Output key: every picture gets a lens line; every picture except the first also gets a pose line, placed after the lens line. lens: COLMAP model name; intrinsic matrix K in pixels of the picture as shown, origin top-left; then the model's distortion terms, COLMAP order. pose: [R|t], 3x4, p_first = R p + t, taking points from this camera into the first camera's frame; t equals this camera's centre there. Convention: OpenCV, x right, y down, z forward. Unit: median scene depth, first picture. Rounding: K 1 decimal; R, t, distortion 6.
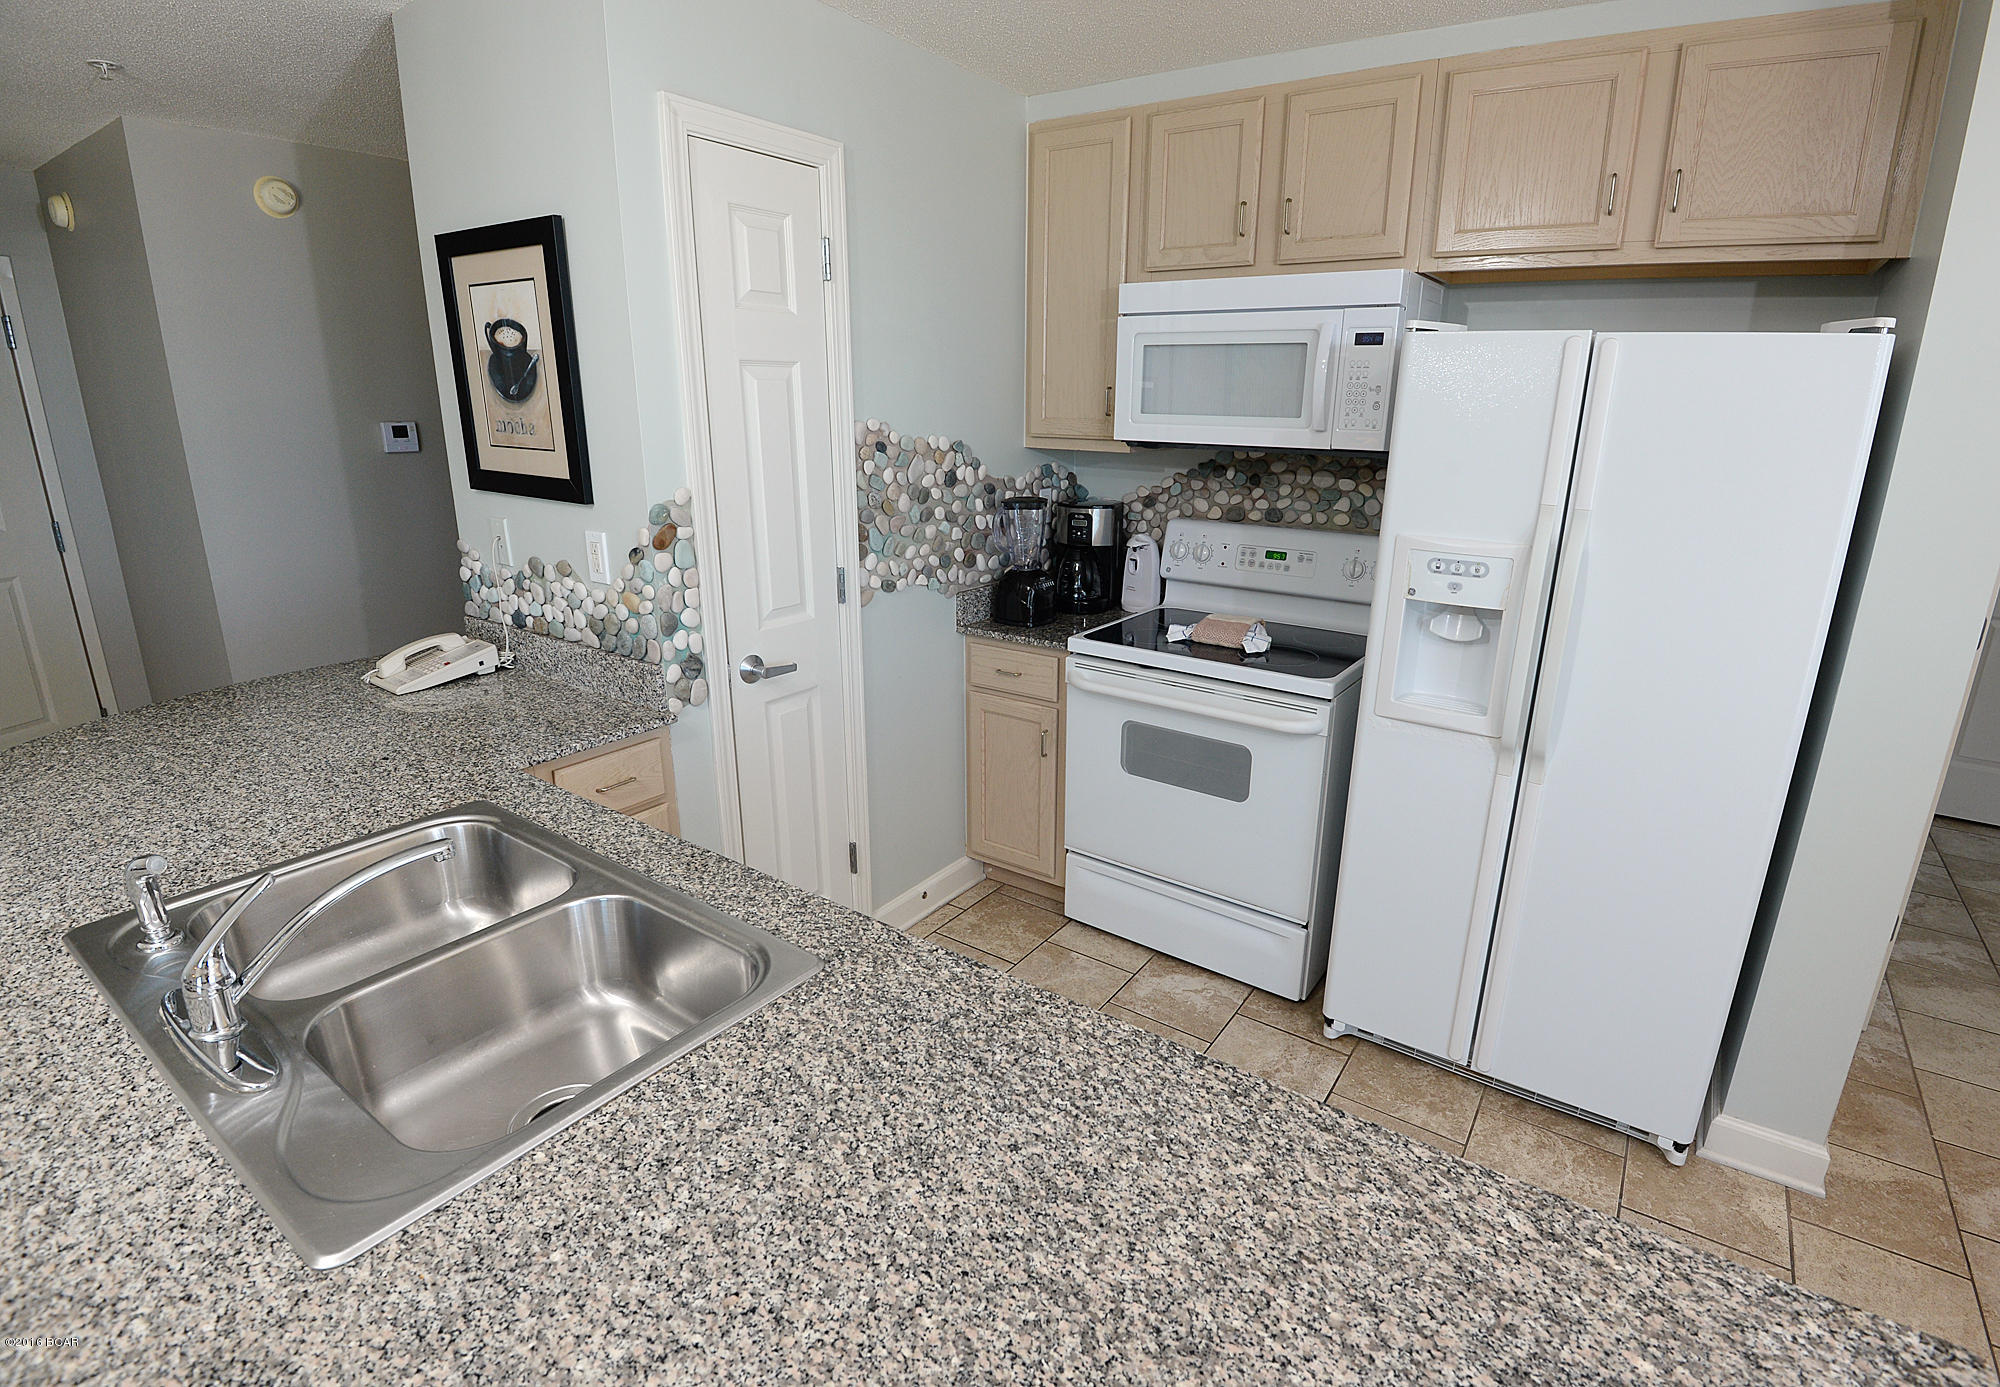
lens RADIAL K [[959.3, 0, 1041.6], [0, 959.3, 682.2], [0, 0, 1]] dist [-0.001091, -0.032993]
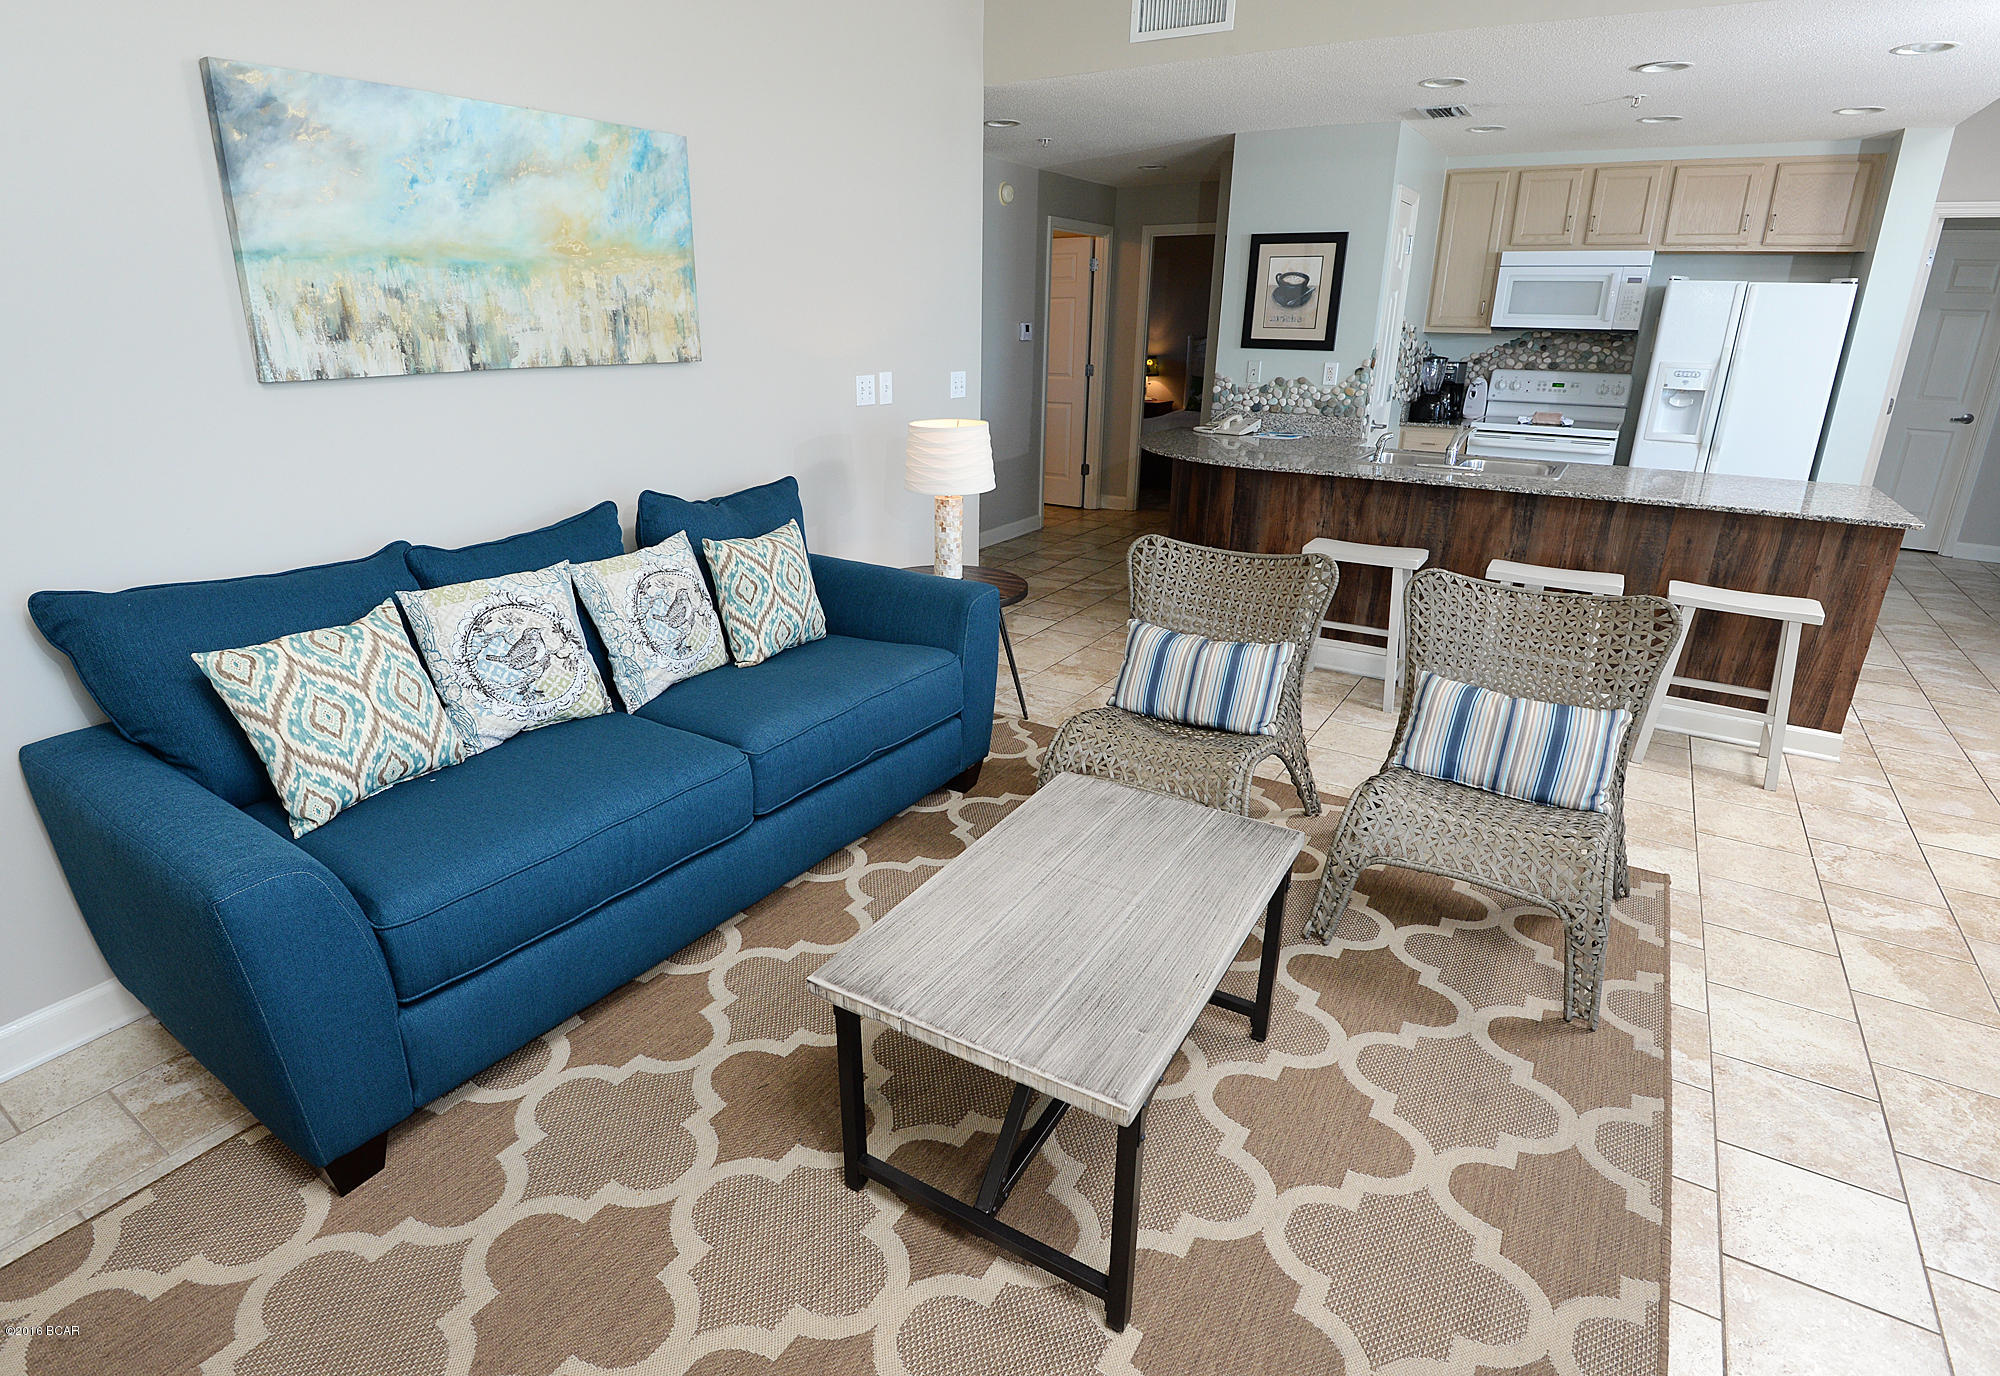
lens RADIAL K [[1029.5, 0, 953.3], [0, 1029.5, 681.5], [0, 0, 1]] dist [-0.002067, -0.027387]
pose [[0.999850, -0.014375, 0.009660, -1.362009], [0.013821, 0.998382, 0.055152, 0.456110], [-0.010437, -0.055010, 0.998431, -1.508948]]
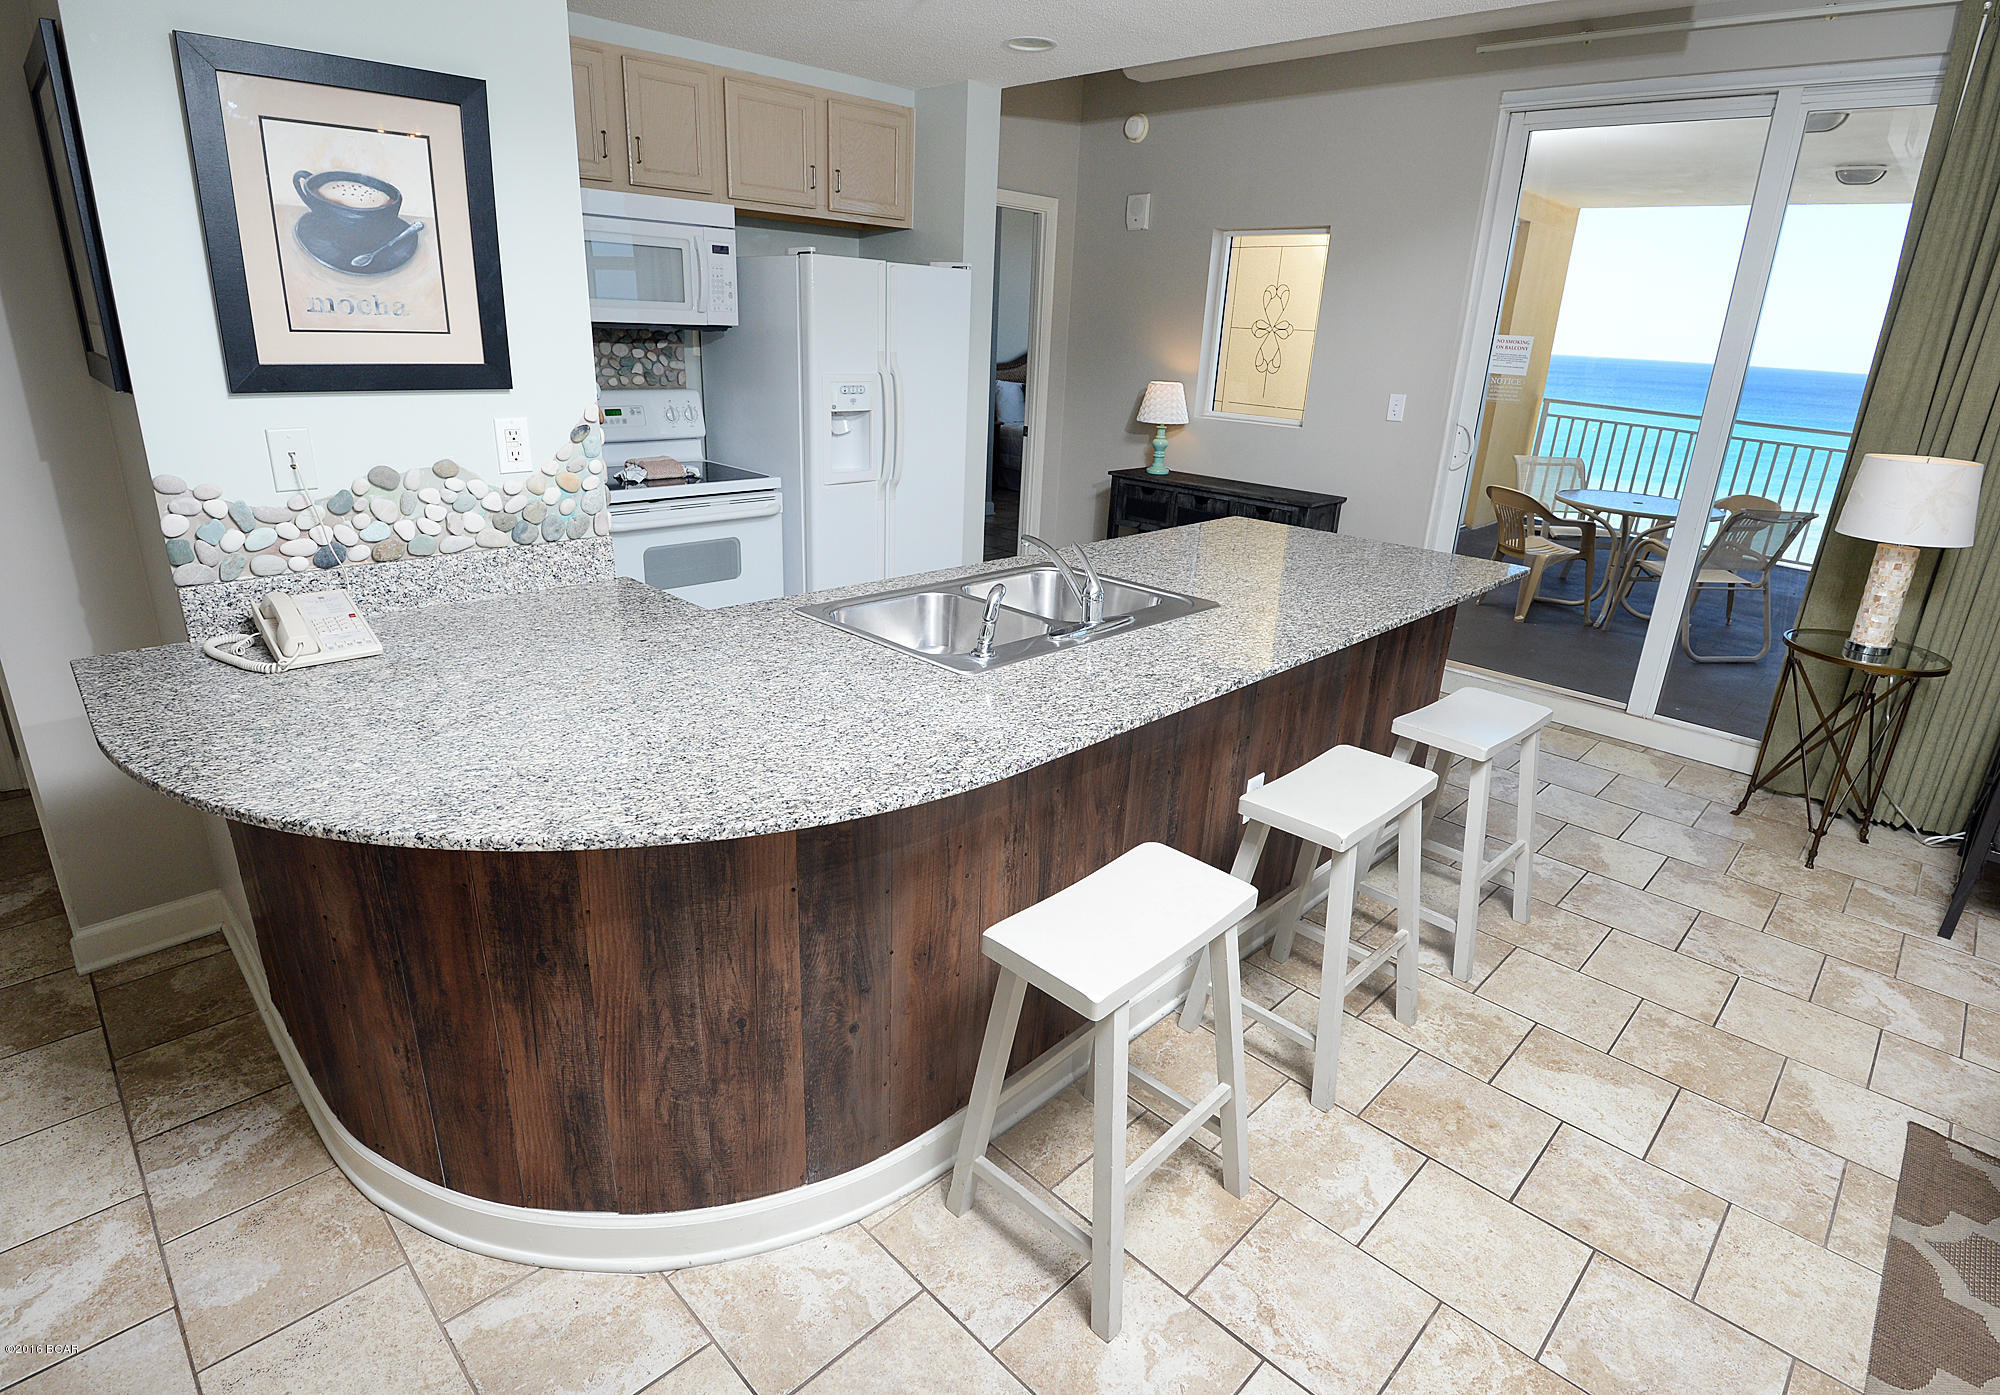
lens RADIAL K [[1023.6, 0, 998.1], [0, 1023.6, 683.9], [0, 0, 1]] dist [0.000163, -0.027530]
pose [[0.187105, -0.333031, 0.924166, -1.328250], [0.243895, 0.927071, 0.284699, -0.076733], [-0.951581, 0.172131, 0.254684, 0.295656]]
